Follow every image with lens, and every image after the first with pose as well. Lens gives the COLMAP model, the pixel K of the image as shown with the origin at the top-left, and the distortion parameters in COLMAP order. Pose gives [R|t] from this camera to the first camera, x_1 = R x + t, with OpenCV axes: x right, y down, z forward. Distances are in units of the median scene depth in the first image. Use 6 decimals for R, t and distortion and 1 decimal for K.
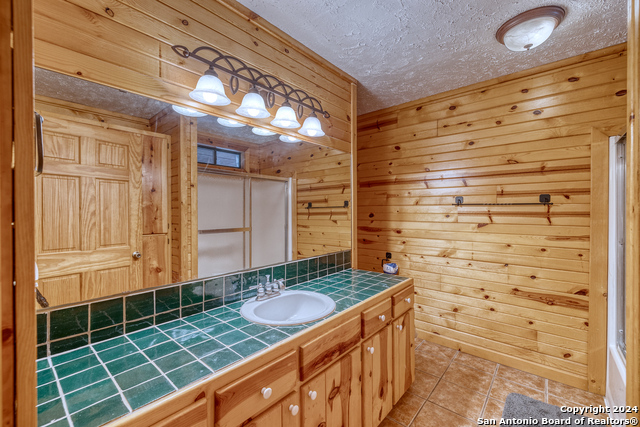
lens RADIAL K [[267.6, 0, 319.7], [0, 267.6, 211.7], [0, 0, 1]] dist [-0.000399, -0.000665]
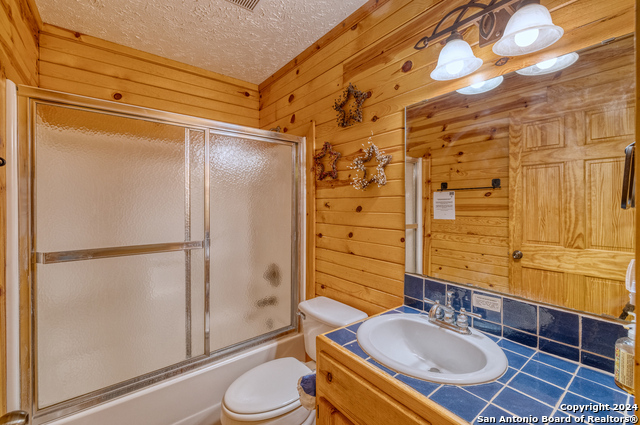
lens RADIAL K [[267.6, 0, 319.7], [0, 267.6, 210.7], [0, 0, 1]] dist [-0.000399, -0.000665]
pose [[-0.211009, 0.021248, -0.977253, 0.556766], [-0.011115, 0.999647, 0.024135, 0.011755], [0.977421, 0.015955, -0.210698, 0.826854]]
